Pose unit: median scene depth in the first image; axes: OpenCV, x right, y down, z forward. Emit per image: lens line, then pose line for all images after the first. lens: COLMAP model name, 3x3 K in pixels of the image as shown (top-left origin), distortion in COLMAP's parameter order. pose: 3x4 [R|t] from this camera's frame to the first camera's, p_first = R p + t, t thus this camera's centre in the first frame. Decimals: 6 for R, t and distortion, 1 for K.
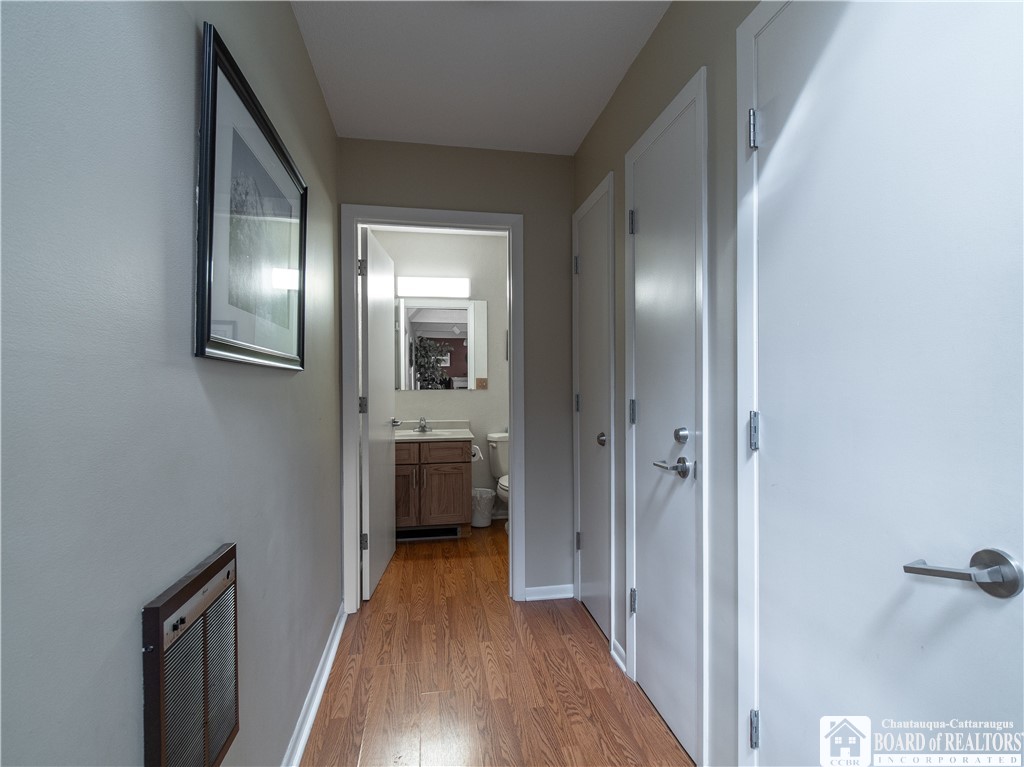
lens RADIAL K [[466.8, 0, 511.2], [0, 466.8, 380.9], [0, 0, 1]] dist [0.003342, -0.006830]
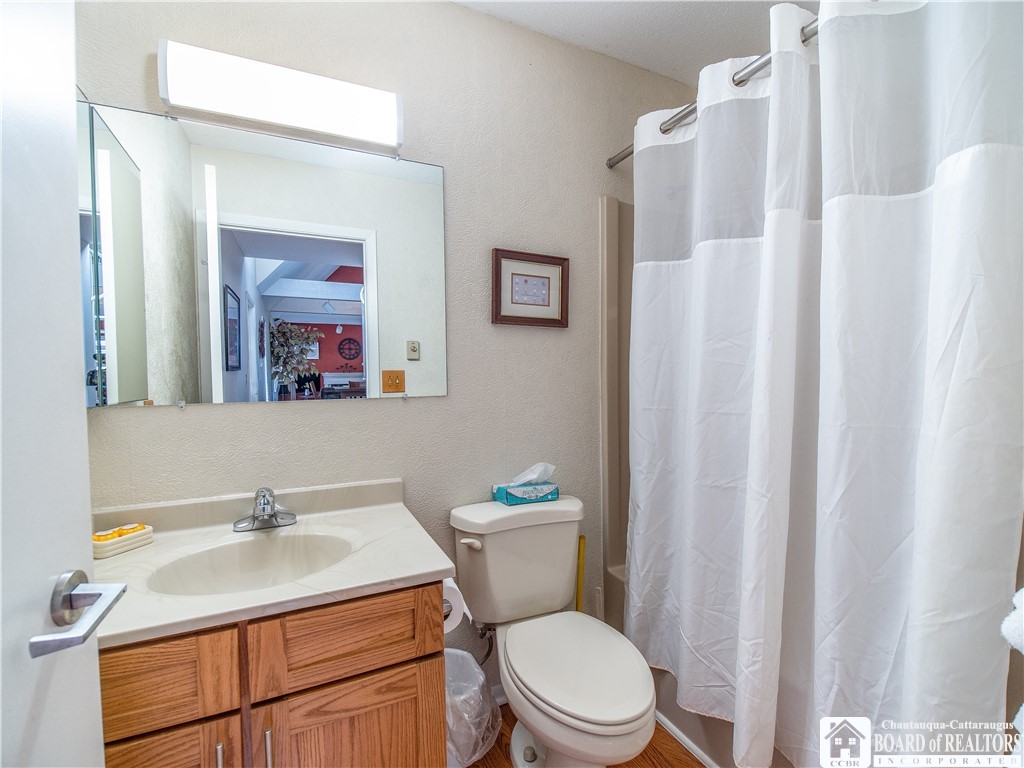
lens RADIAL K [[466.8, 0, 512.8], [0, 466.8, 383.8], [0, 0, 1]] dist [0.003342, -0.006830]
pose [[0.964293, -0.012024, 0.264565, -0.029519], [0.007597, 0.999814, 0.017750, 0.000335], [-0.264729, -0.015106, 0.964204, 0.175509]]
